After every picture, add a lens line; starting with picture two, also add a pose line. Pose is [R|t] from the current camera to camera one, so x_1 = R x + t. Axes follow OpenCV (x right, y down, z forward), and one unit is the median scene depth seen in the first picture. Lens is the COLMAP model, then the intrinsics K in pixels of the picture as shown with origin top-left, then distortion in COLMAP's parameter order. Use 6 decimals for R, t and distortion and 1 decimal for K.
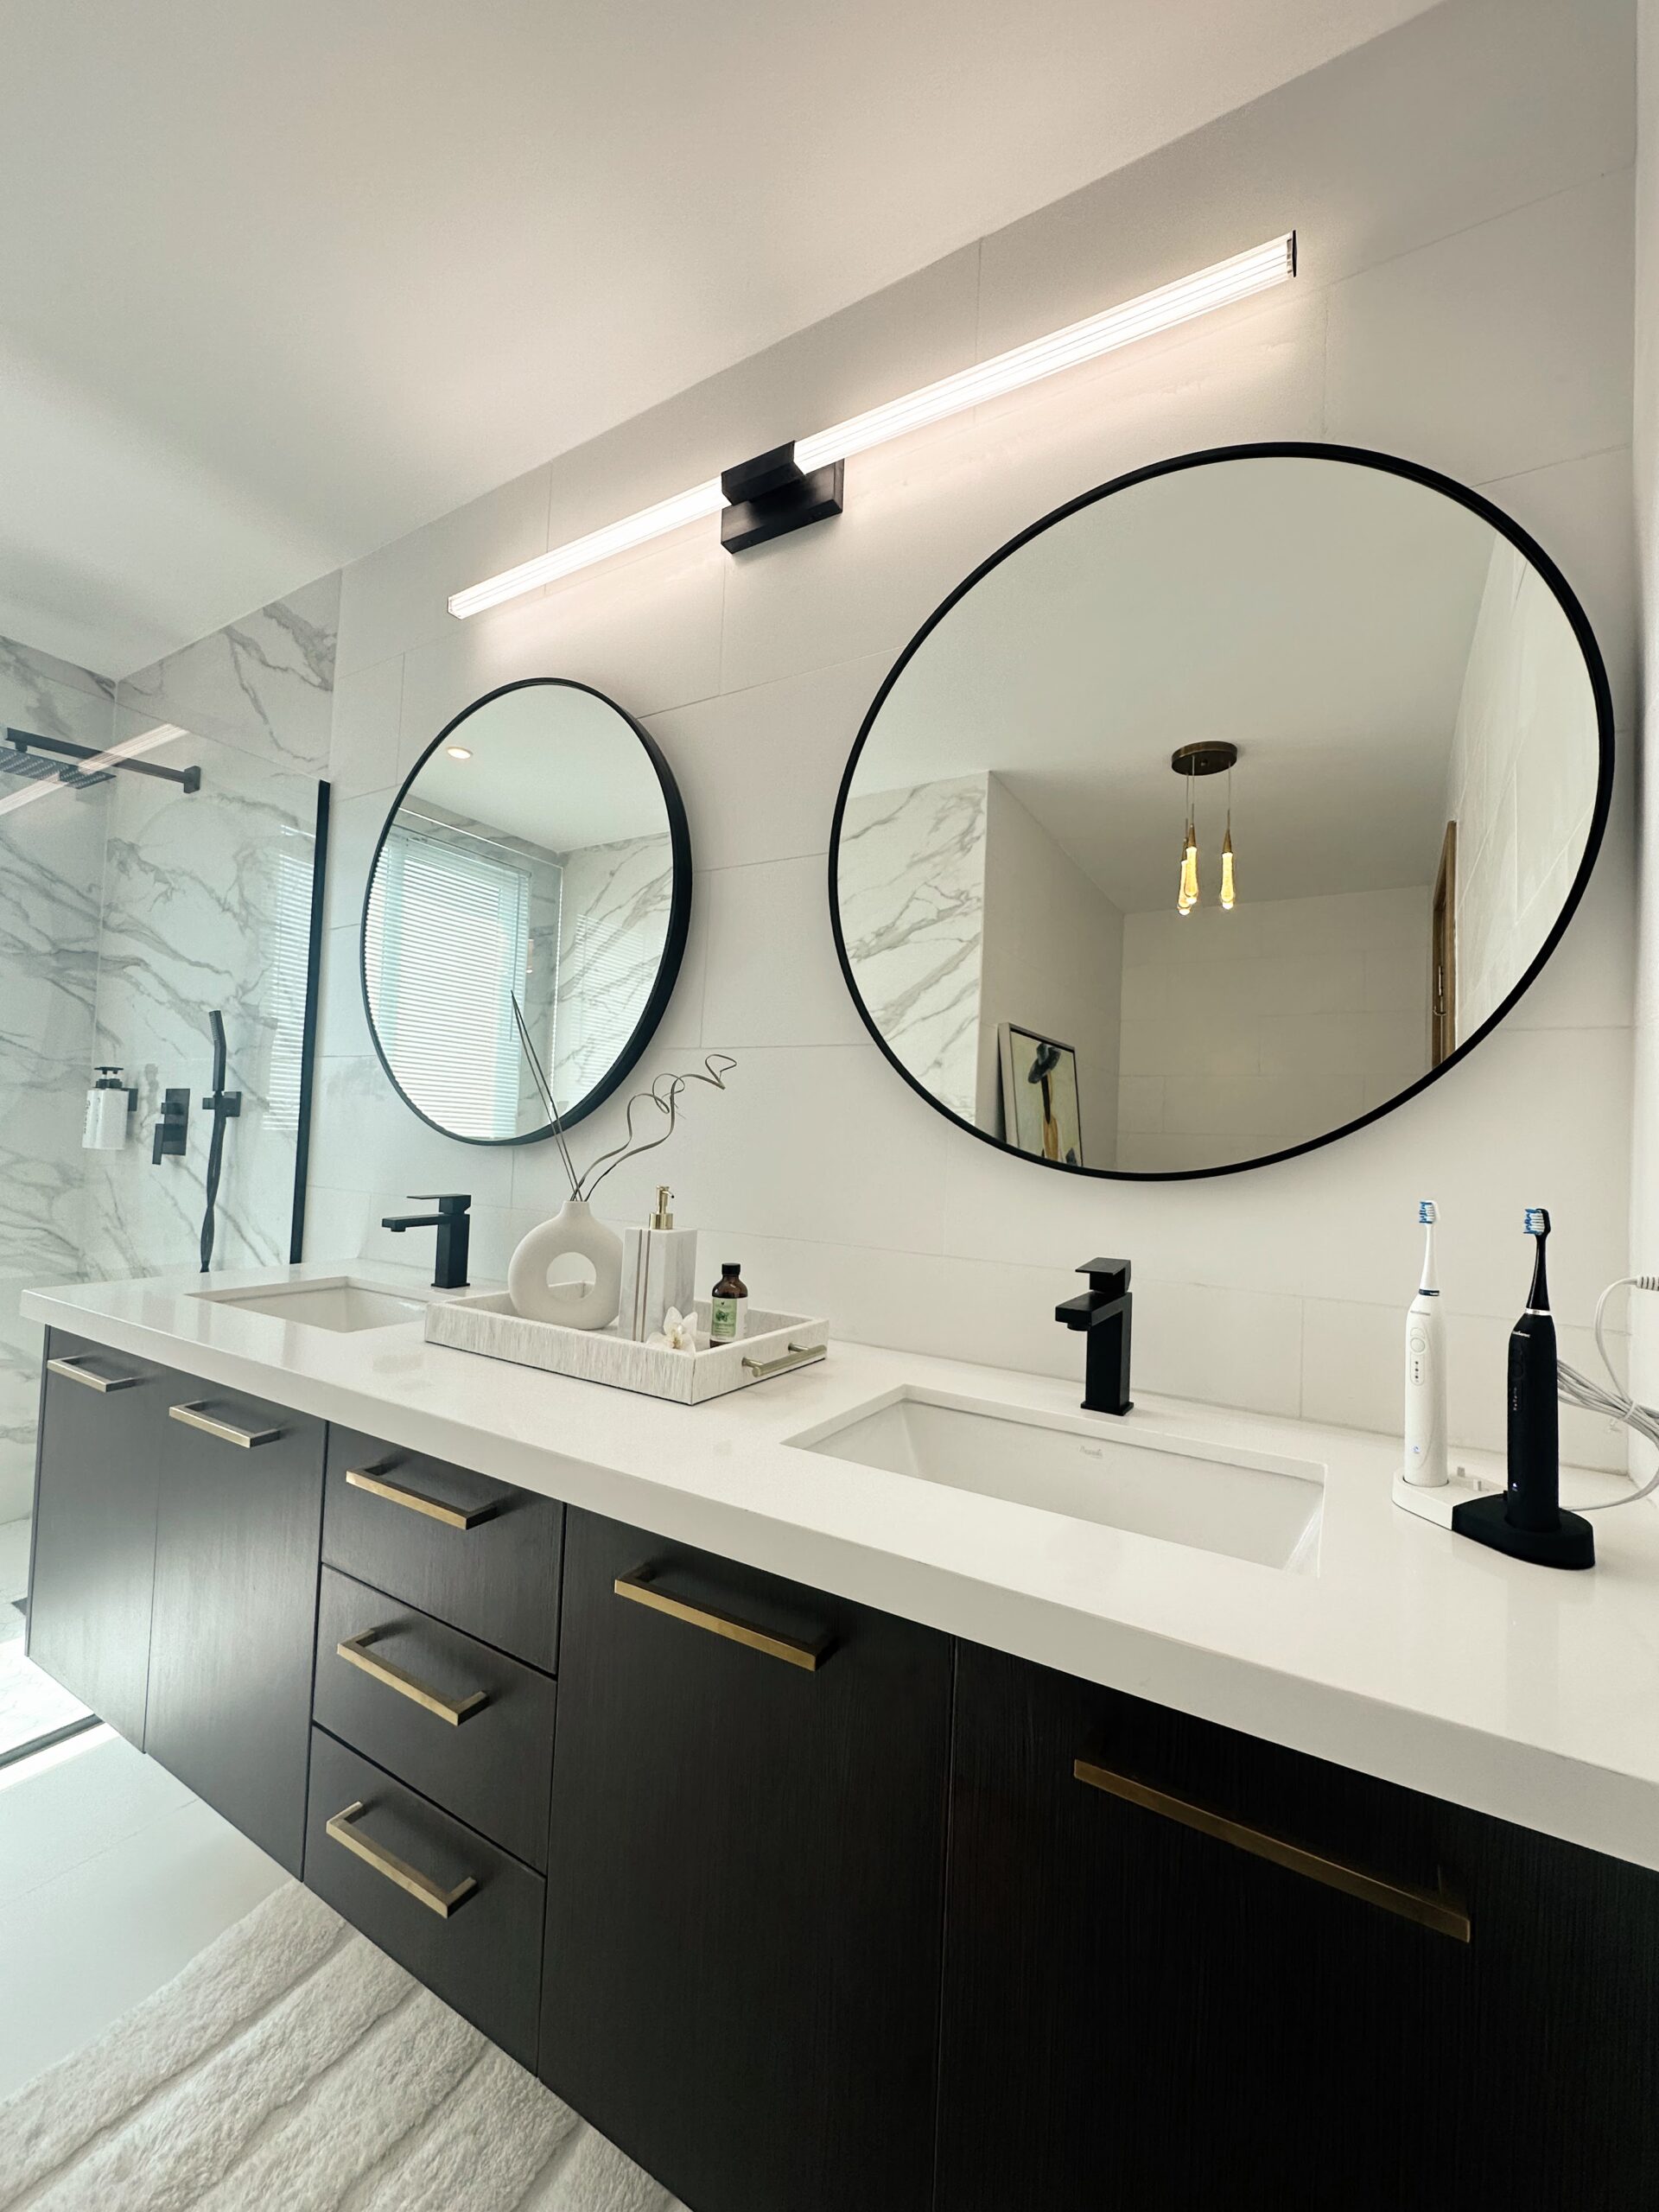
lens RADIAL K [[886.2, 0, 829.5], [0, 886.2, 1106.0], [0, 0, 1]] dist [-0.004924, 0.000752]
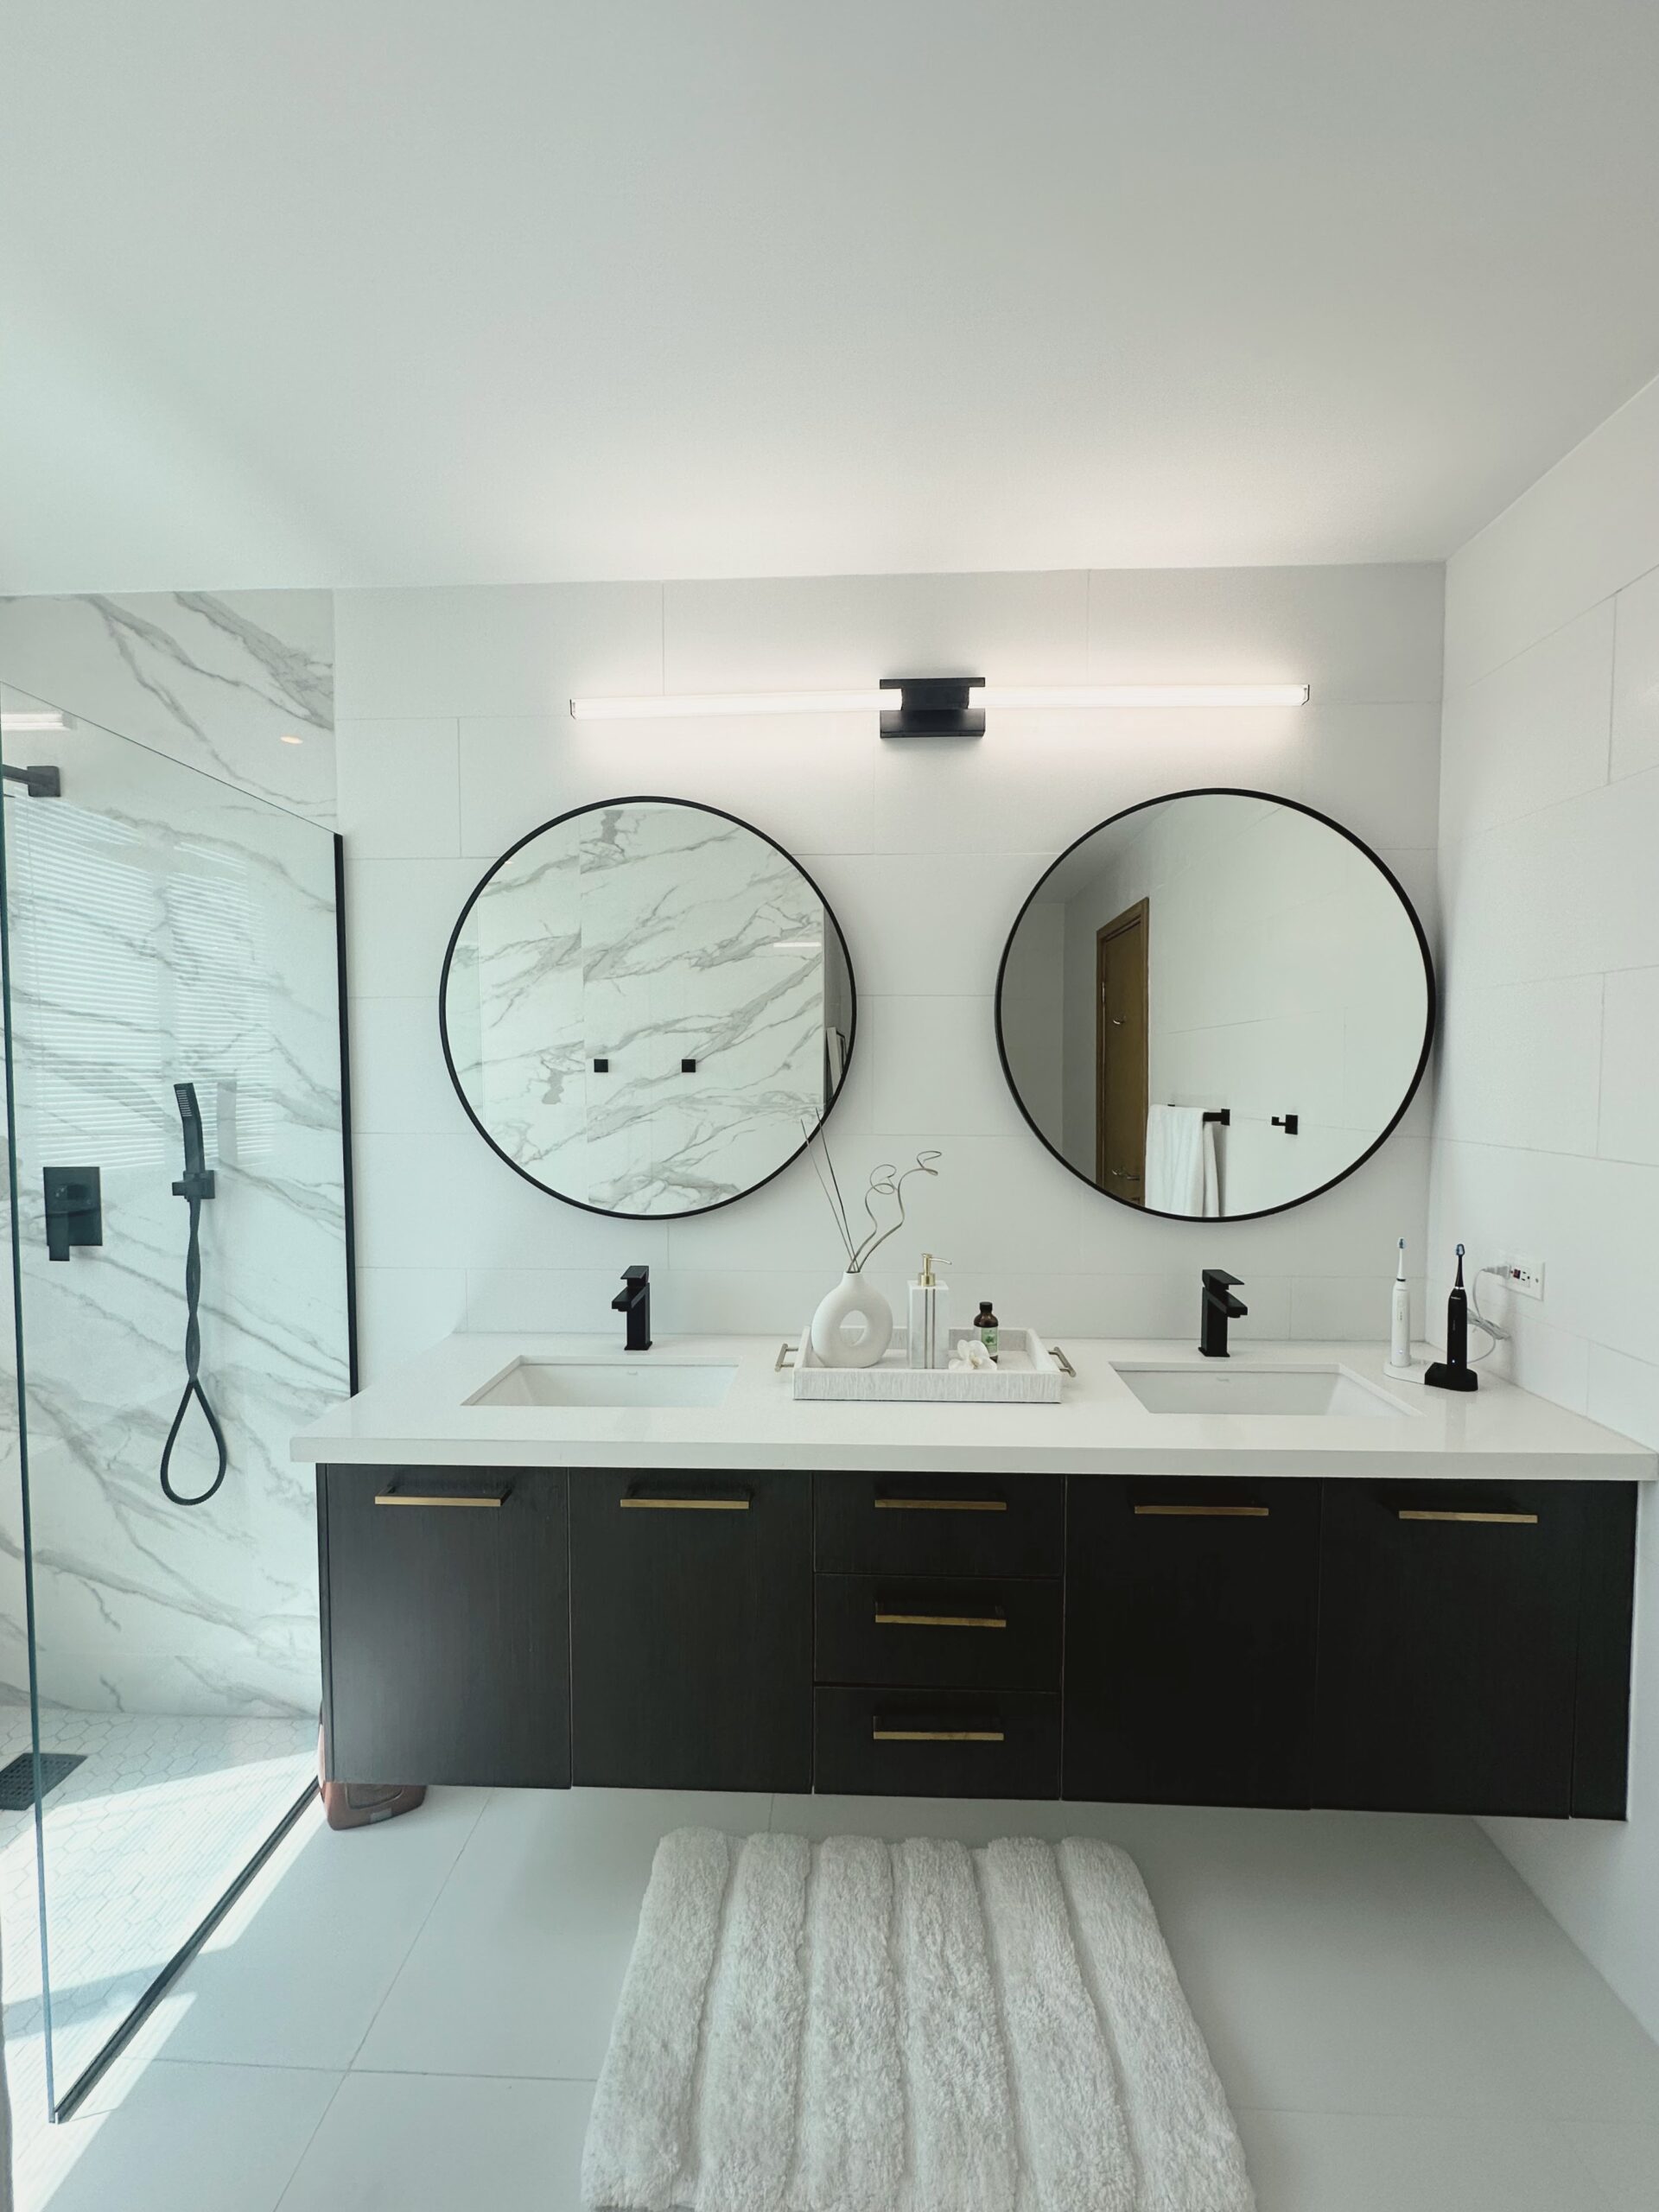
lens RADIAL K [[909.1, 0, 828.7], [0, 909.1, 1101.6], [0, 0, 1]] dist [-0.001705, -0.000086]
pose [[0.879579, -0.061298, 0.471787, -0.662489], [0.018099, 0.995258, 0.095568, -0.193716], [-0.475408, -0.075521, 0.876518, -0.105601]]
